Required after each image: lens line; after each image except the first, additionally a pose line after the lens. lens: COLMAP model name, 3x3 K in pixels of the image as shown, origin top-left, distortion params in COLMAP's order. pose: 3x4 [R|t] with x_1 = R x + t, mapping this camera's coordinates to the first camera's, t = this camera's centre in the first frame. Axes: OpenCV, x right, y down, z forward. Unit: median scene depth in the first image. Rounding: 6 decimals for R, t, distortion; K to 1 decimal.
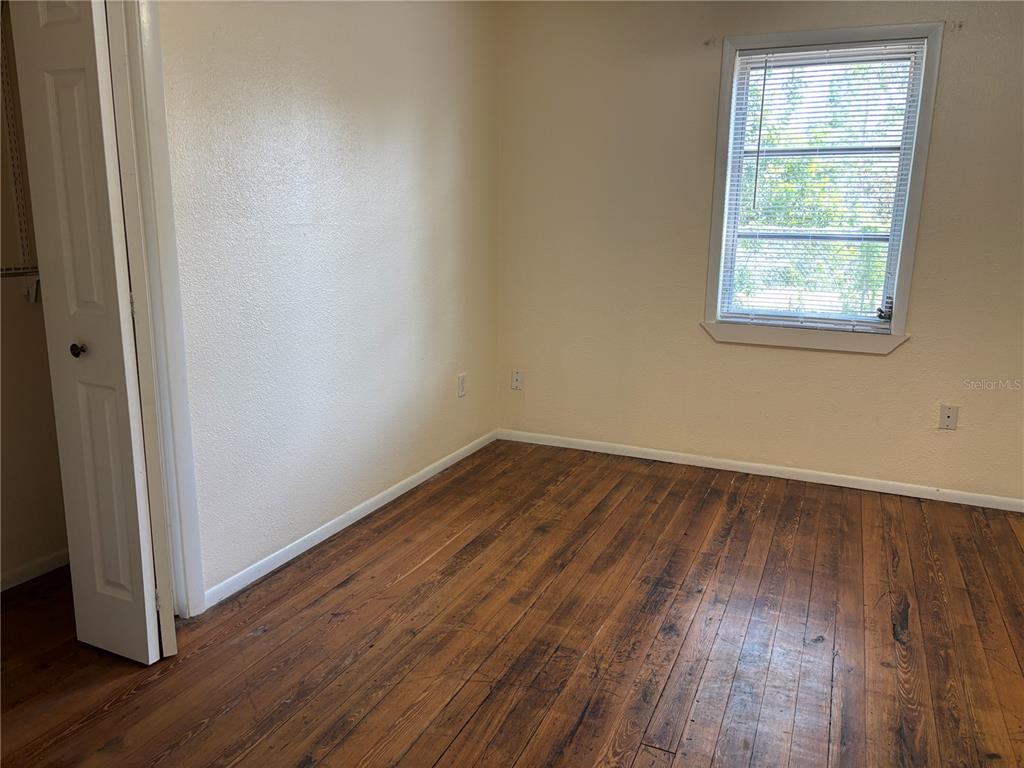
lens RADIAL K [[772.9, 0, 513.7], [0, 772.9, 377.9], [0, 0, 1]] dist [0.063213, -0.065725]
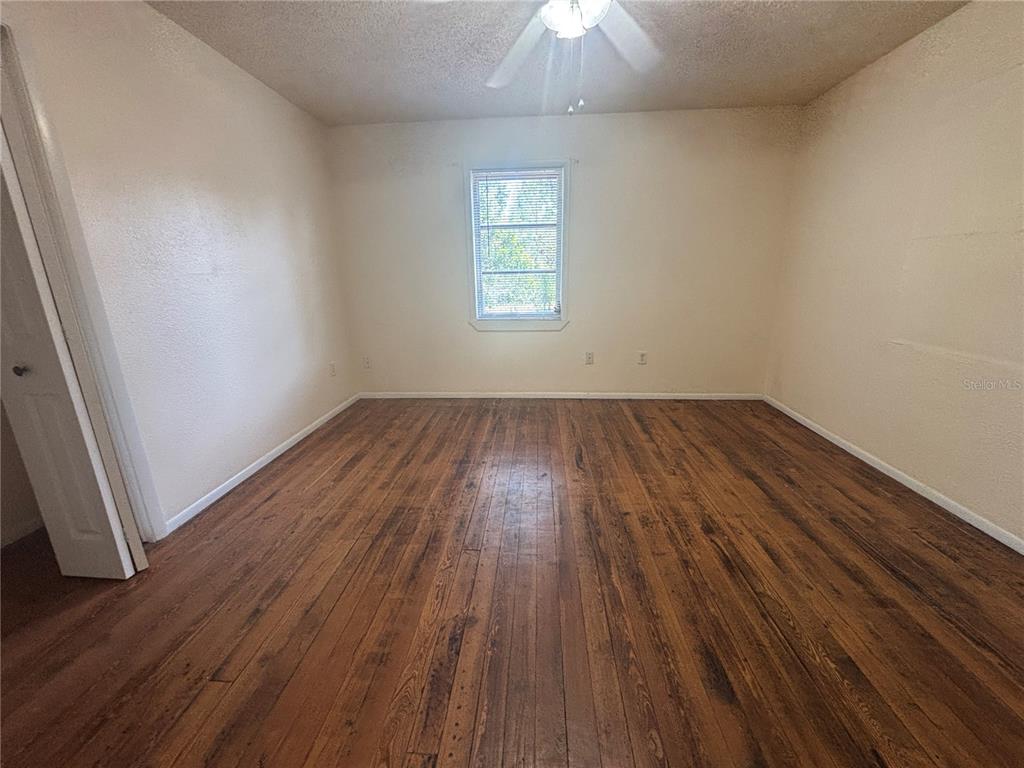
lens RADIAL K [[416.8, 0, 509.8], [0, 416.8, 382.4], [0, 0, 1]] dist [-0.002076, 0.001369]
pose [[0.941262, -0.119869, 0.315685, 0.004847], [0.100680, 0.991976, 0.076471, 0.010754], [-0.322318, -0.040196, 0.945778, 0.036370]]
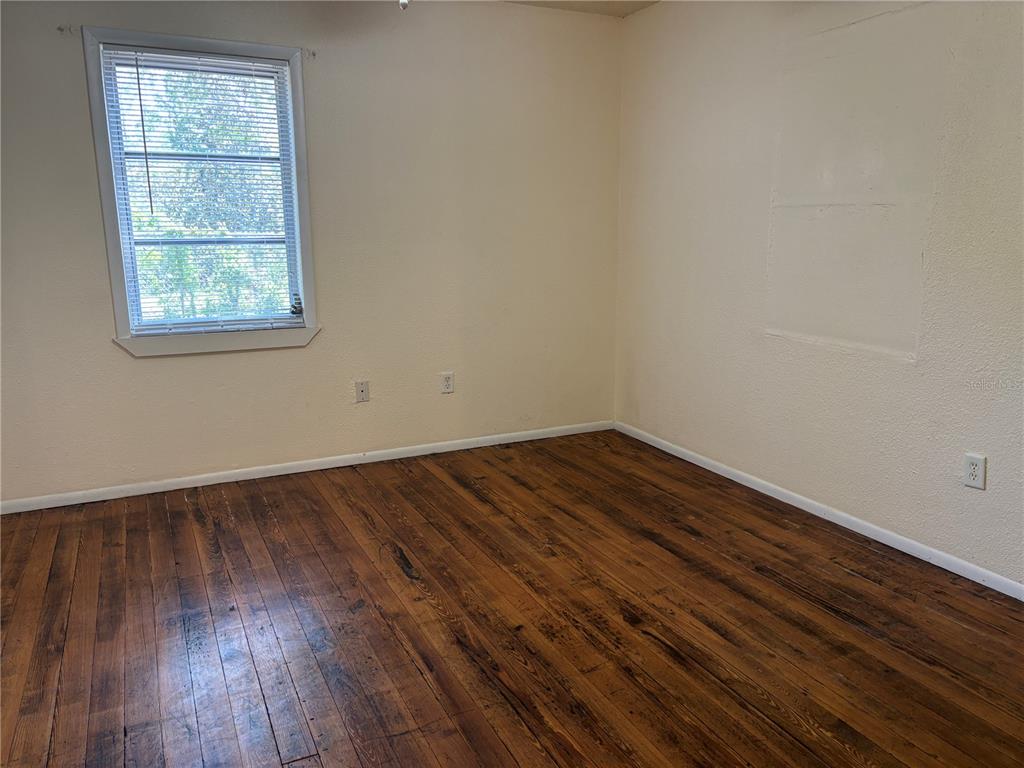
lens RADIAL K [[772.9, 0, 524.5], [0, 772.9, 376.3], [0, 0, 1]] dist [0.063213, -0.065725]
pose [[0.643248, -0.165627, 0.747529, -0.182616], [0.170469, 0.982797, 0.071066, -0.015618], [-0.746440, 0.081718, 0.660417, 0.057631]]
